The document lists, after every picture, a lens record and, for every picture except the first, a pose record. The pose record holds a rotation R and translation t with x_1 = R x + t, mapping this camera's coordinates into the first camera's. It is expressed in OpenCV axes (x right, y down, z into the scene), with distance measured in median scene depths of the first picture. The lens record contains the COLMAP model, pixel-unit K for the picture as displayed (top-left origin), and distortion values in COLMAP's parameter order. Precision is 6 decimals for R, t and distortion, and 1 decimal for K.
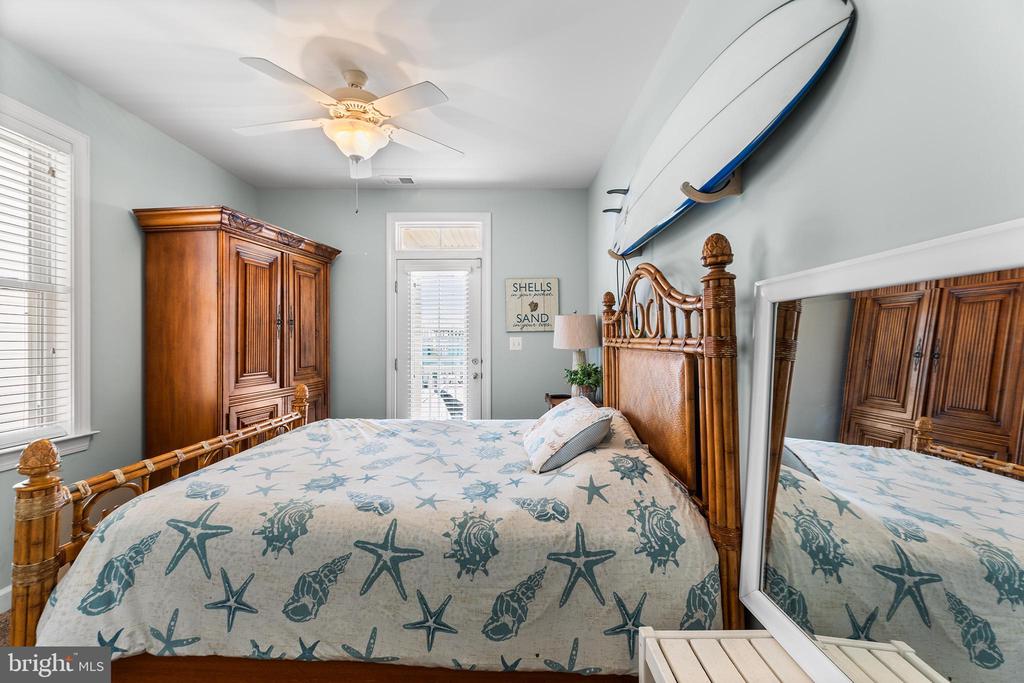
lens RADIAL K [[410.4, 0, 510.6], [0, 410.4, 337.4], [0, 0, 1]] dist [0.002533, 0.000081]
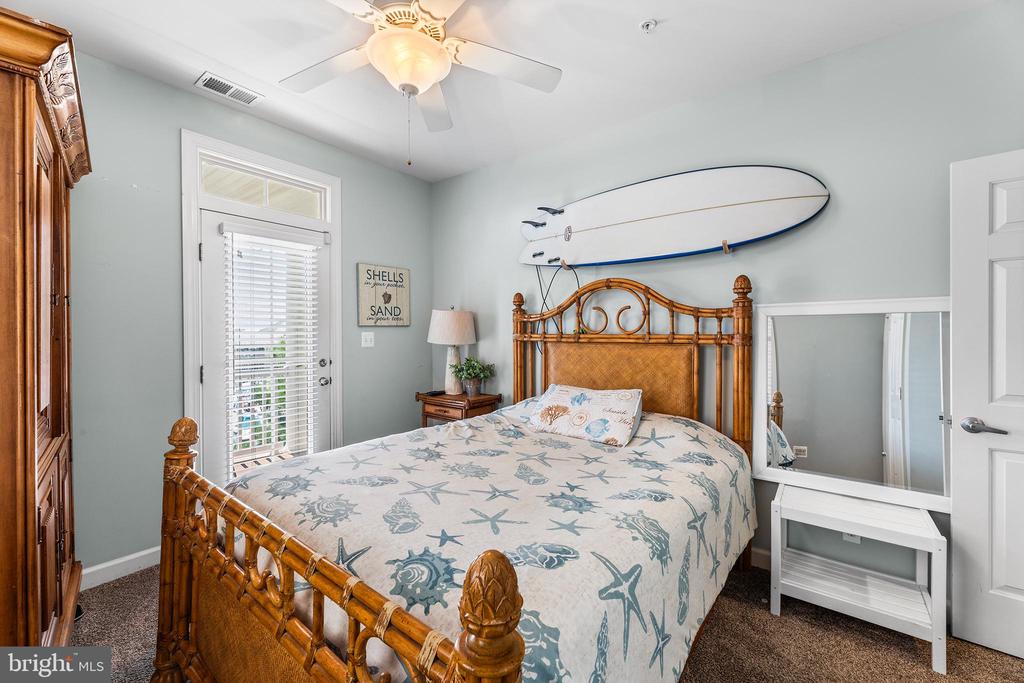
lens RADIAL K [[418.2, 0, 510.5], [0, 418.2, 332.6], [0, 0, 1]] dist [0.000821, 0.000075]
pose [[0.613584, 0.003380, 0.789622, -1.215573], [-0.004305, 0.999990, -0.000935, -0.000811], [-0.789618, -0.002826, 0.613593, 0.557209]]
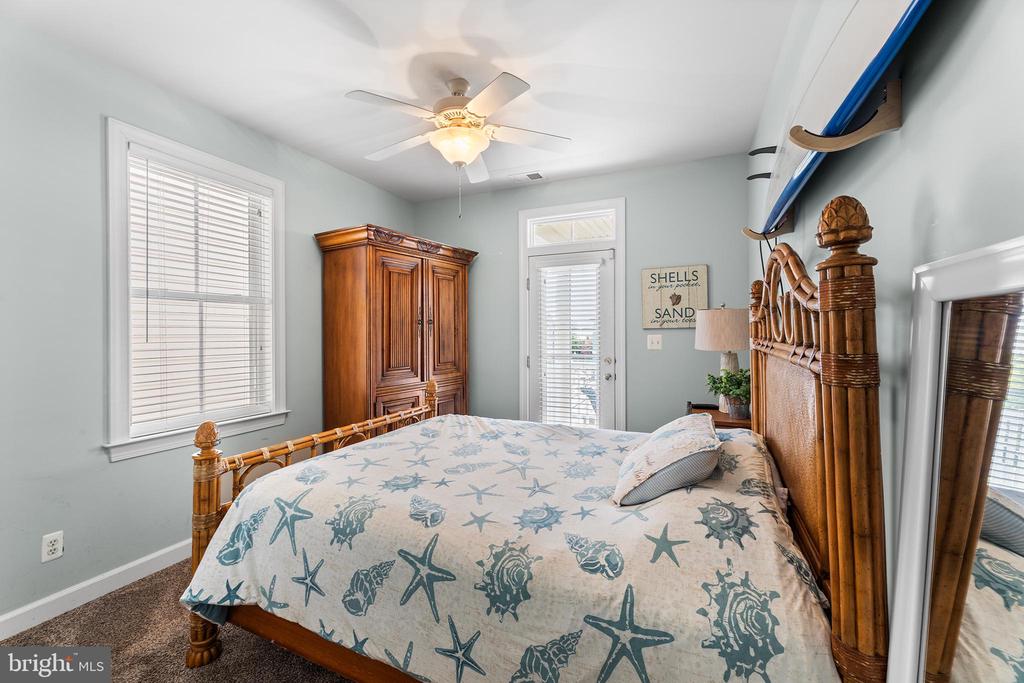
lens RADIAL K [[415.6, 0, 511.9], [0, 415.6, 330.1], [0, 0, 1]] dist [0.000369, -0.000641]
pose [[0.914594, -0.002509, -0.404365, 0.230266], [0.003911, 0.999989, 0.002640, -0.034710], [0.404354, -0.003996, 0.914594, 0.144660]]
